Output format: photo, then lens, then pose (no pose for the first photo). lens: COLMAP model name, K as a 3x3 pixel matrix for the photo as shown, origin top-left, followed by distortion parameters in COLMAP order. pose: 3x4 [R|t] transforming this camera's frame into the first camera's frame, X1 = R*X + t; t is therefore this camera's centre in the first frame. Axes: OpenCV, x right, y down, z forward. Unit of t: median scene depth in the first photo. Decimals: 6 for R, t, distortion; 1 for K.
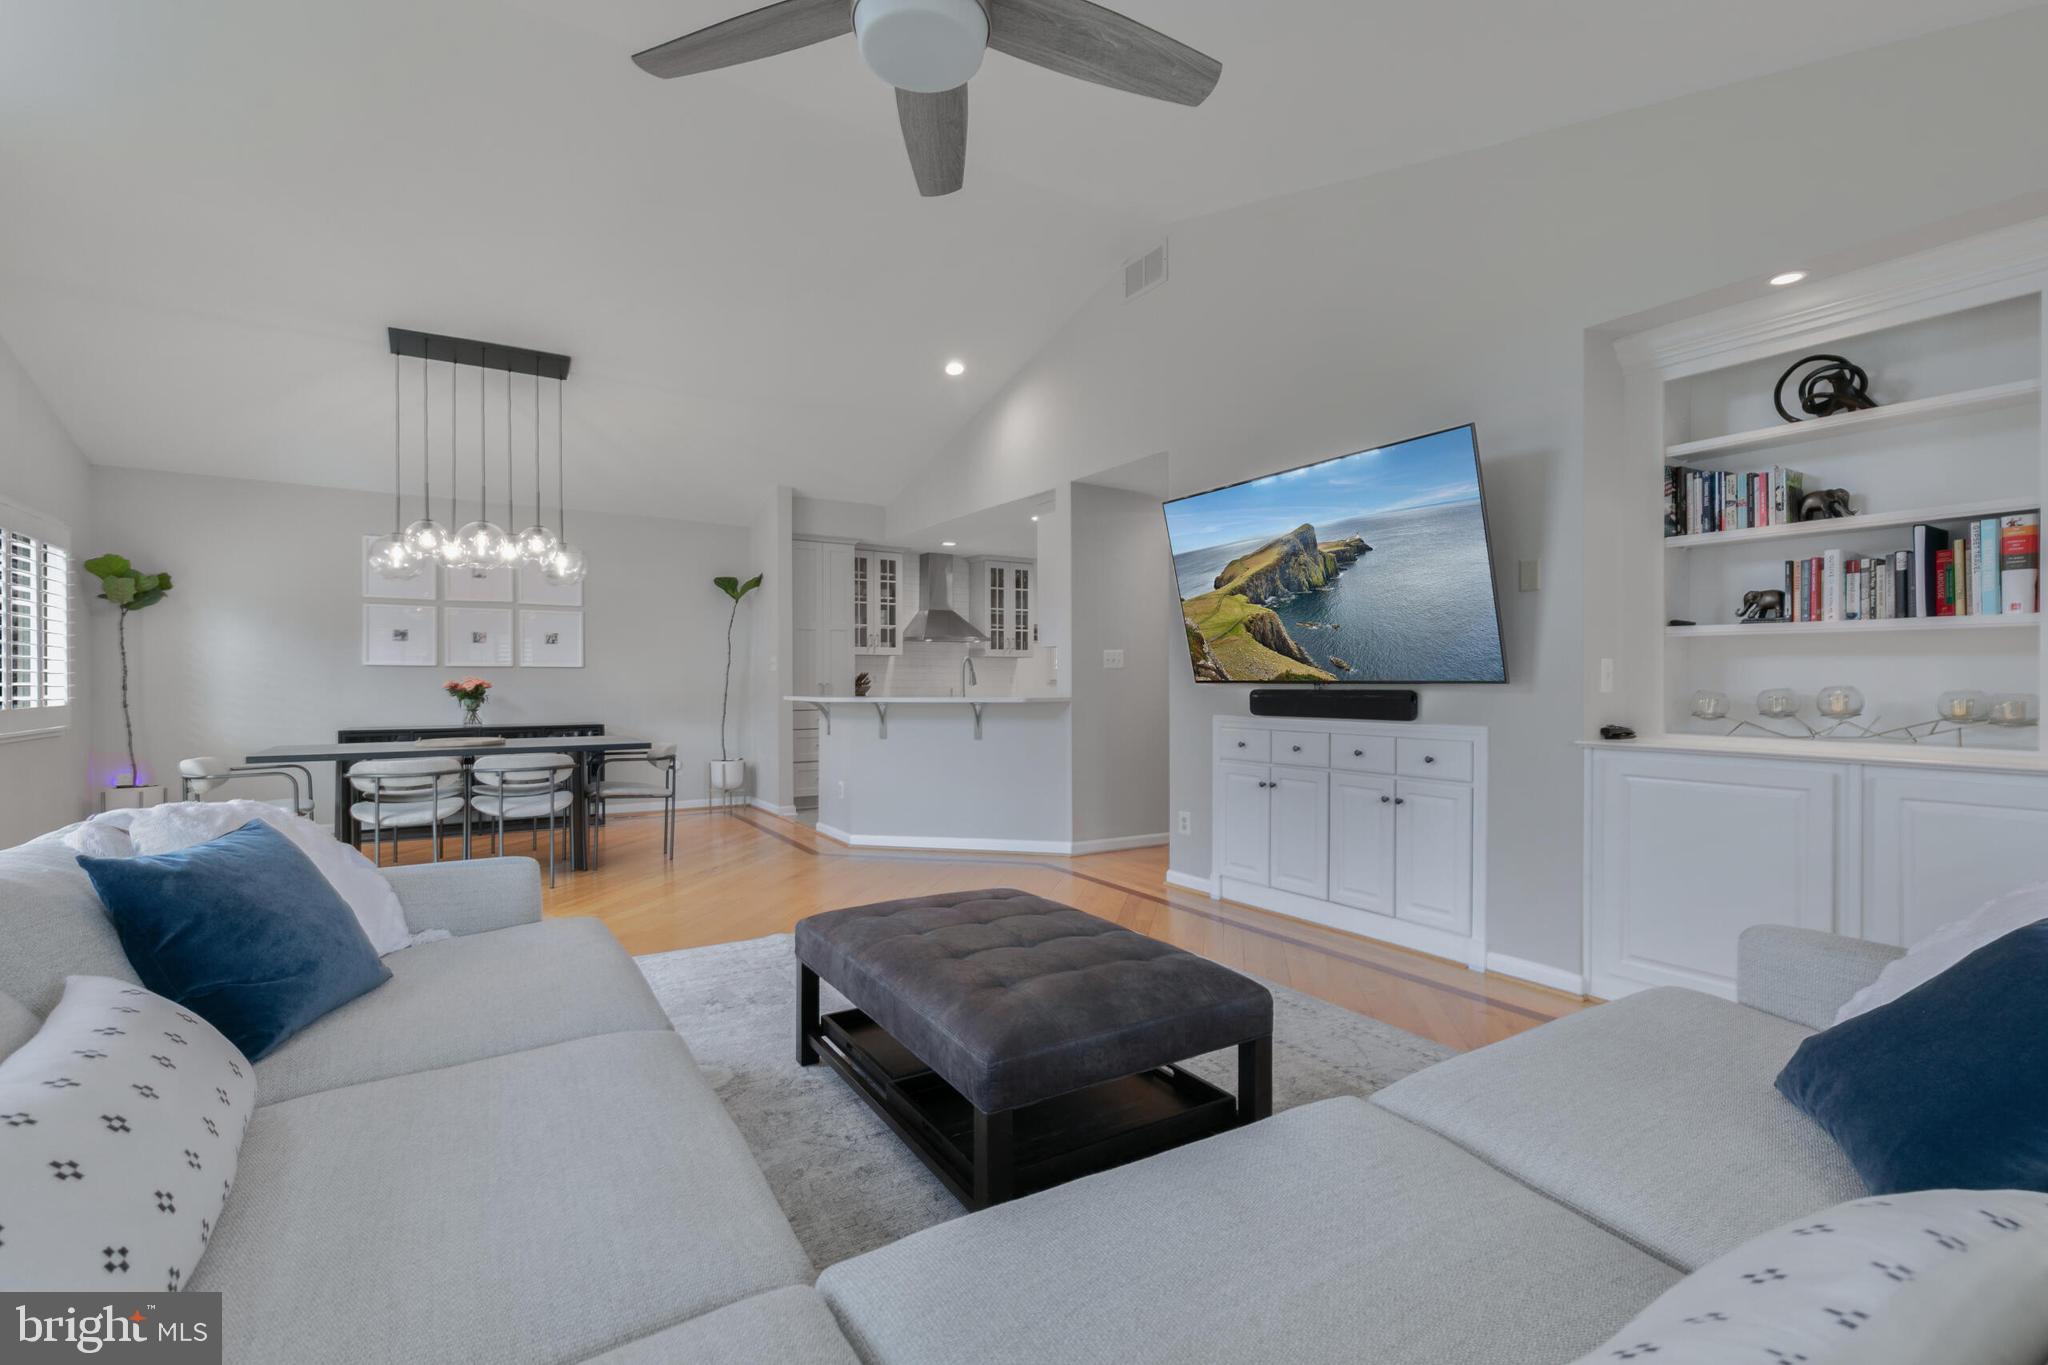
lens RADIAL K [[910.6, 0, 1019.8], [0, 910.6, 683.7], [0, 0, 1]] dist [0.007795, -0.003939]
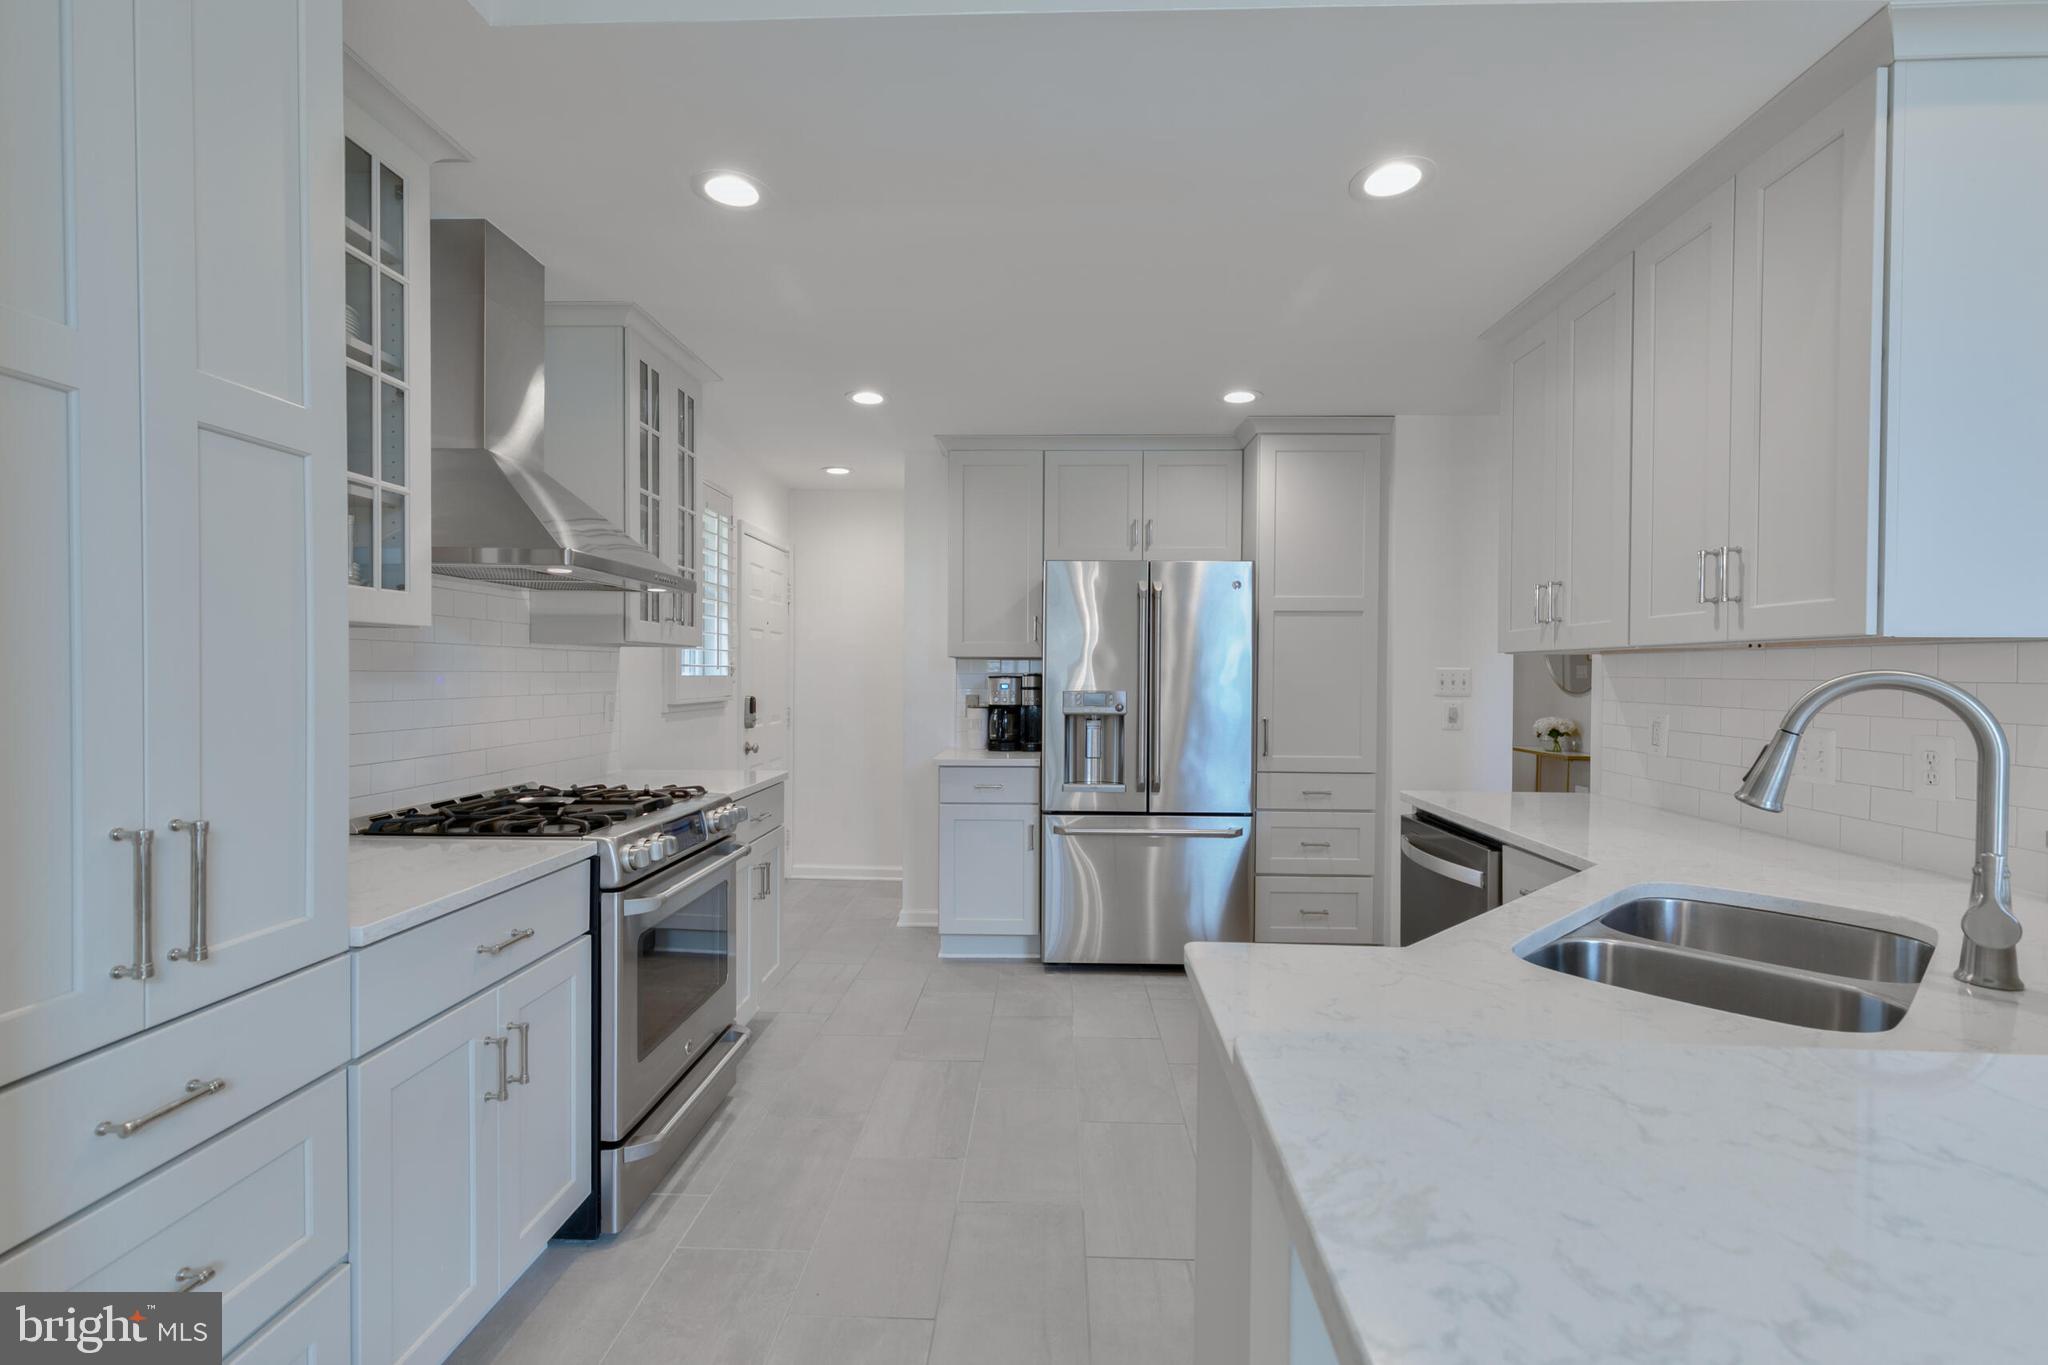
lens RADIAL K [[910.6, 0, 1013.4], [0, 910.6, 682.8], [0, 0, 1]] dist [0.007795, -0.003939]
pose [[0.576240, -0.004860, 0.817266, -0.304219], [-0.007410, 0.999910, 0.011170, -0.028835], [-0.817247, -0.012493, 0.576152, 1.006805]]
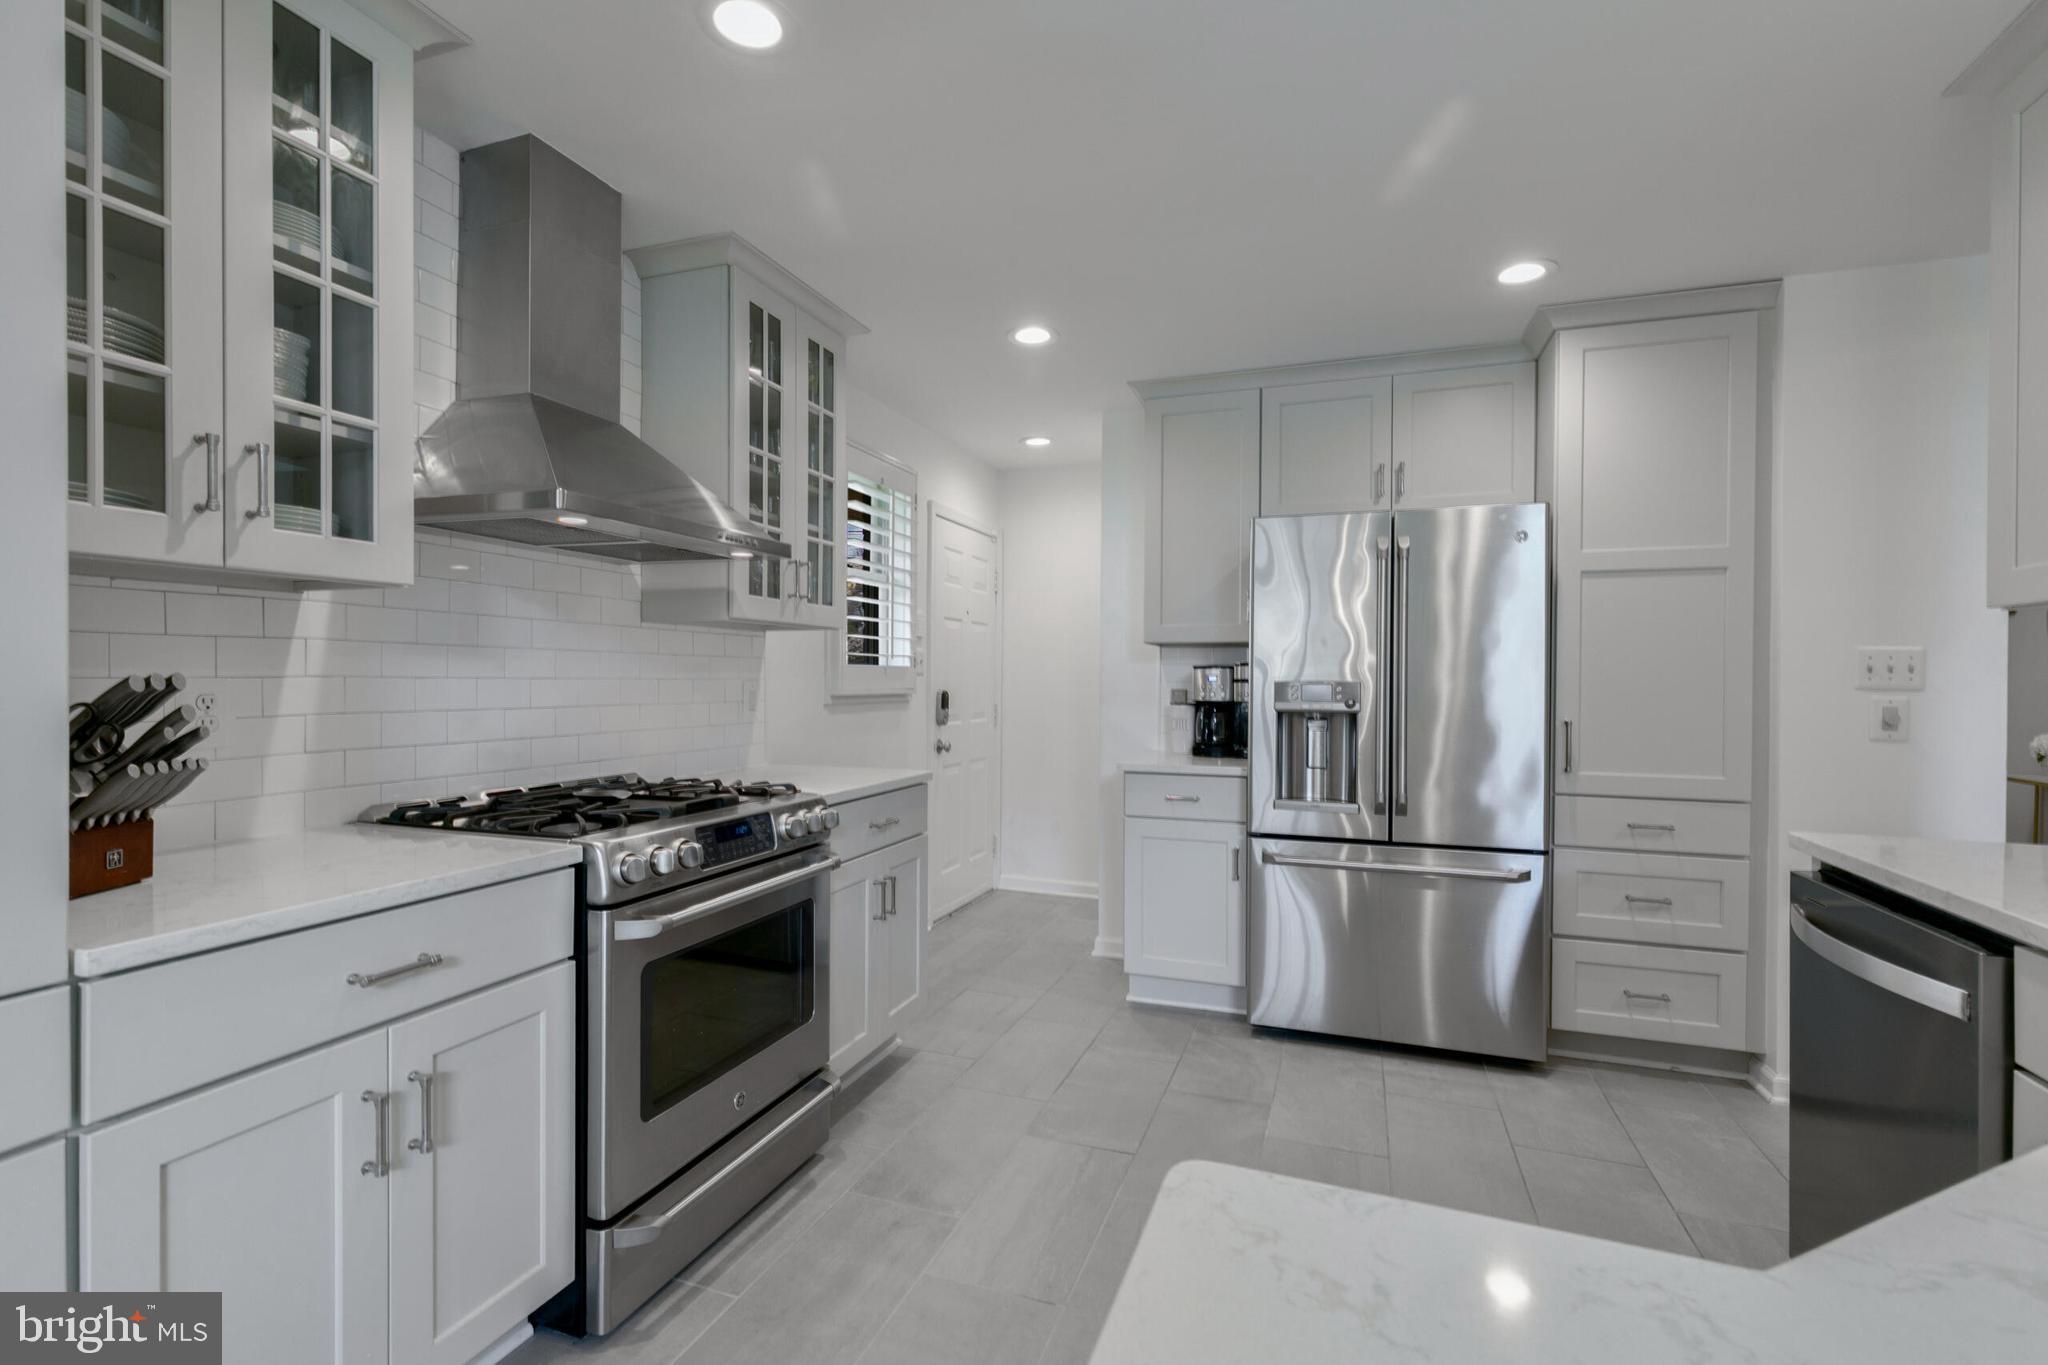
lens RADIAL K [[910.6, 0, 1015.3], [0, 910.6, 682.9], [0, 0, 1]] dist [0.007795, -0.003939]
pose [[0.798290, 0.003382, 0.602264, -0.190300], [-0.007947, 0.999956, 0.004919, -0.017693], [-0.602221, -0.008713, 0.798282, 1.027947]]
